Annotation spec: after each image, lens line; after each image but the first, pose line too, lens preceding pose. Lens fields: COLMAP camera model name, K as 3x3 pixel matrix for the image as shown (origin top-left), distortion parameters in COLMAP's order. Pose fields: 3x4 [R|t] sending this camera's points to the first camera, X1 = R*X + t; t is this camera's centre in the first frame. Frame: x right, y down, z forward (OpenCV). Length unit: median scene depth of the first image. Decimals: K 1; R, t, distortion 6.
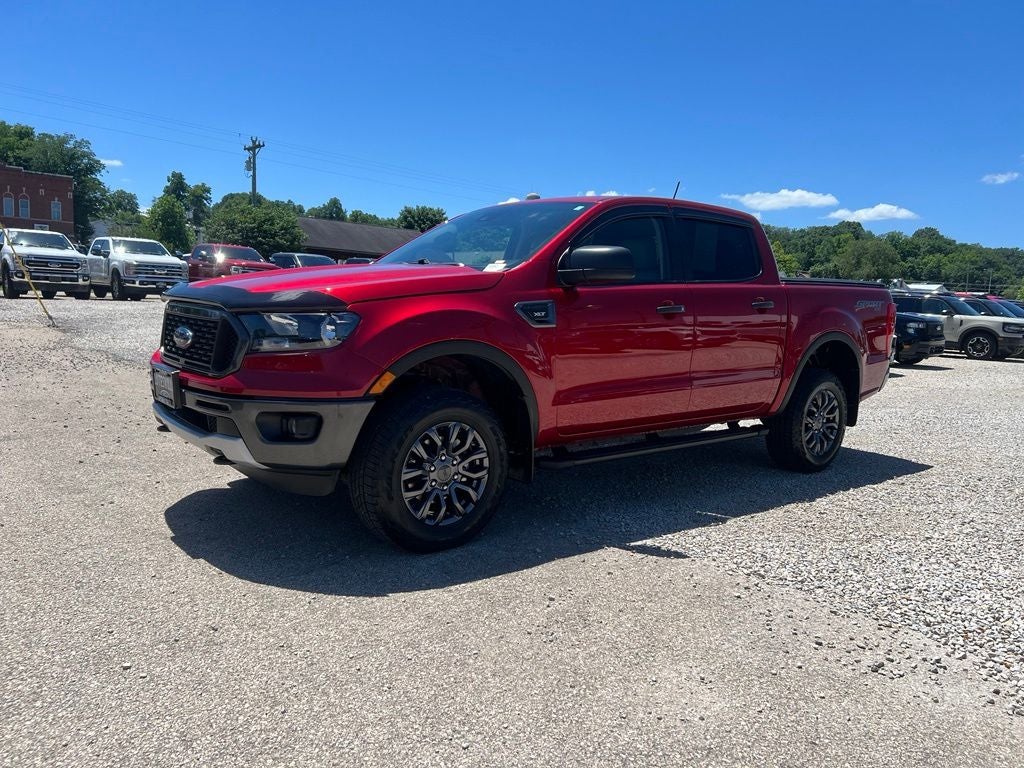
lens RADIAL K [[768.5, 0, 512.0], [0, 768.5, 384.0], [0, 0, 1]] dist [0.066673, -0.077864]
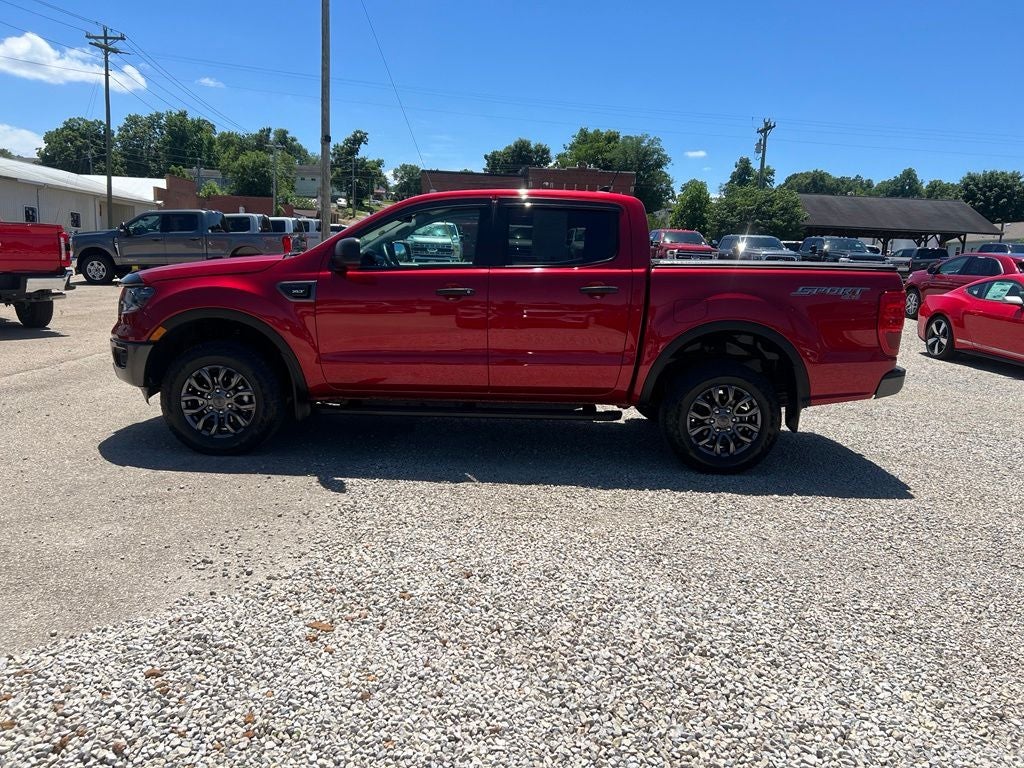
lens RADIAL K [[768.5, 0, 512.0], [0, 768.5, 384.0], [0, 0, 1]] dist [0.066673, -0.077864]
pose [[0.769932, 0.092666, -0.631361, 0.192239], [-0.077447, 0.995656, 0.051689, -0.005121], [0.633408, 0.009100, 0.773764, 0.036260]]
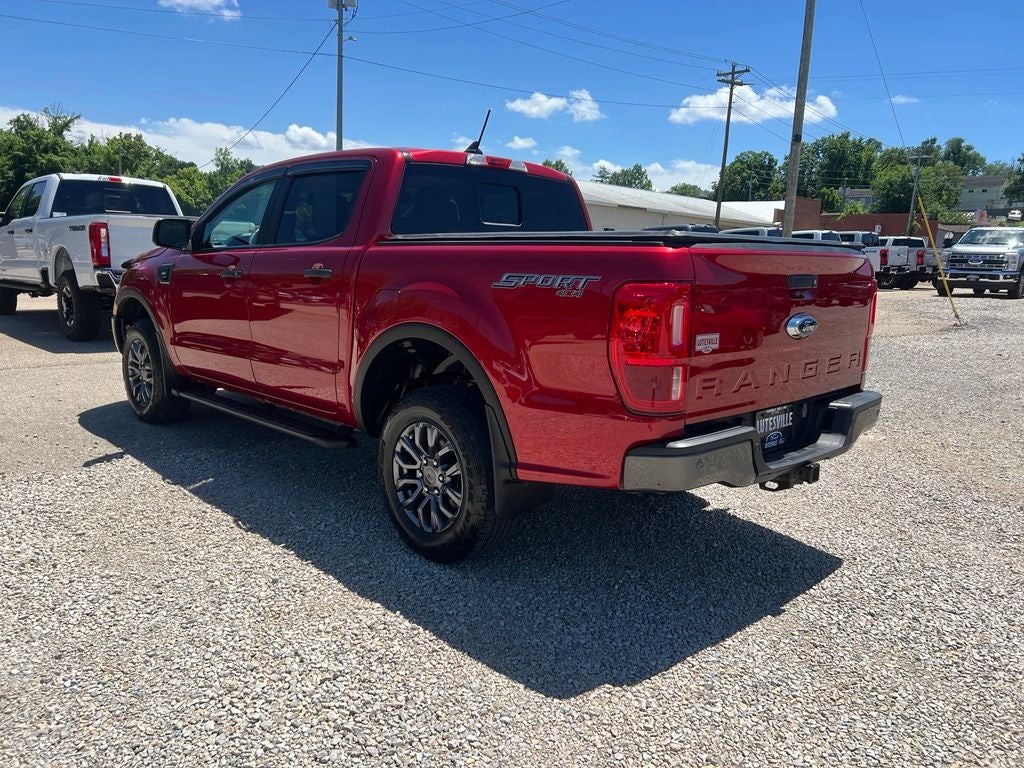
lens RADIAL K [[768.5, 0, 512.0], [0, 768.5, 384.0], [0, 0, 1]] dist [0.066673, -0.077864]
pose [[0.079912, 0.128604, -0.988471, 0.241255], [-0.142538, 0.982926, 0.116359, -0.023942], [0.986558, 0.131596, 0.096878, 0.240215]]
